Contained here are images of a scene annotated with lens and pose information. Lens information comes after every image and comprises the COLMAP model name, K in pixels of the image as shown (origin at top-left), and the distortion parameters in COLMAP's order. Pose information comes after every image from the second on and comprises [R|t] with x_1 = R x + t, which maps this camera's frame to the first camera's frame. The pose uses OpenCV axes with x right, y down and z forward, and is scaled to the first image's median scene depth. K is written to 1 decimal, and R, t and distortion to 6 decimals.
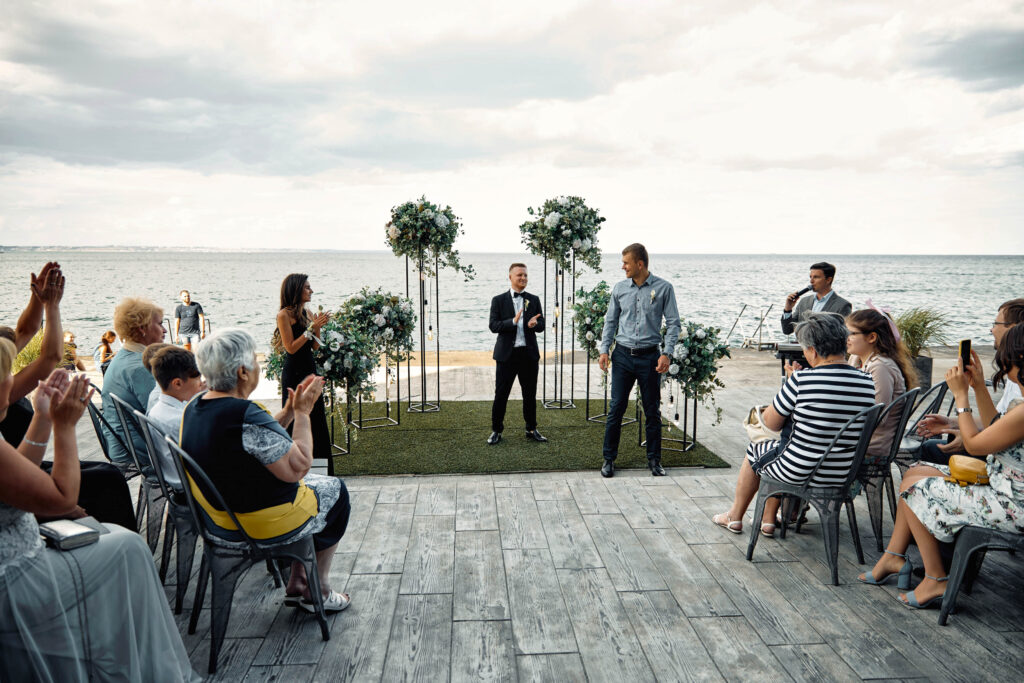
lens RADIAL K [[707.7, 0, 513.1], [0, 707.7, 340.4], [0, 0, 1]] dist [-0.001757, -0.000069]
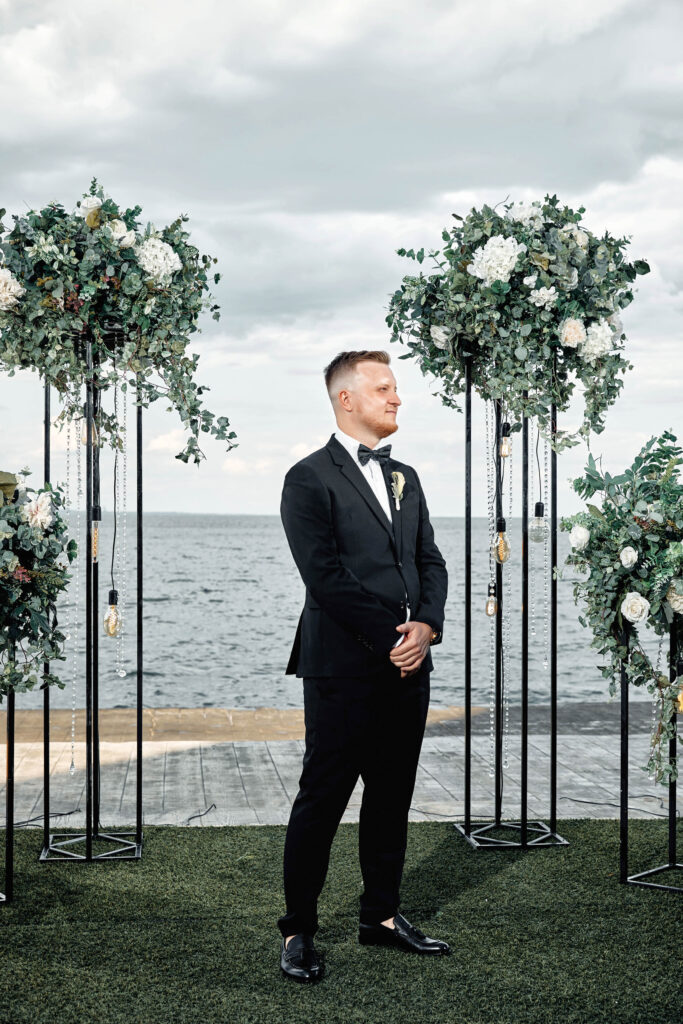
lens RADIAL K [[1576.5, 0, 340.5], [0, 1576.5, 512.4], [0, 0, 1]] dist [0.000296, 0.000000]
pose [[0.999604, 0.000355, 0.028146, -0.035886], [0.002956, 0.993067, -0.117512, 0.030061], [-0.027993, 0.117549, 0.992672, 0.283869]]
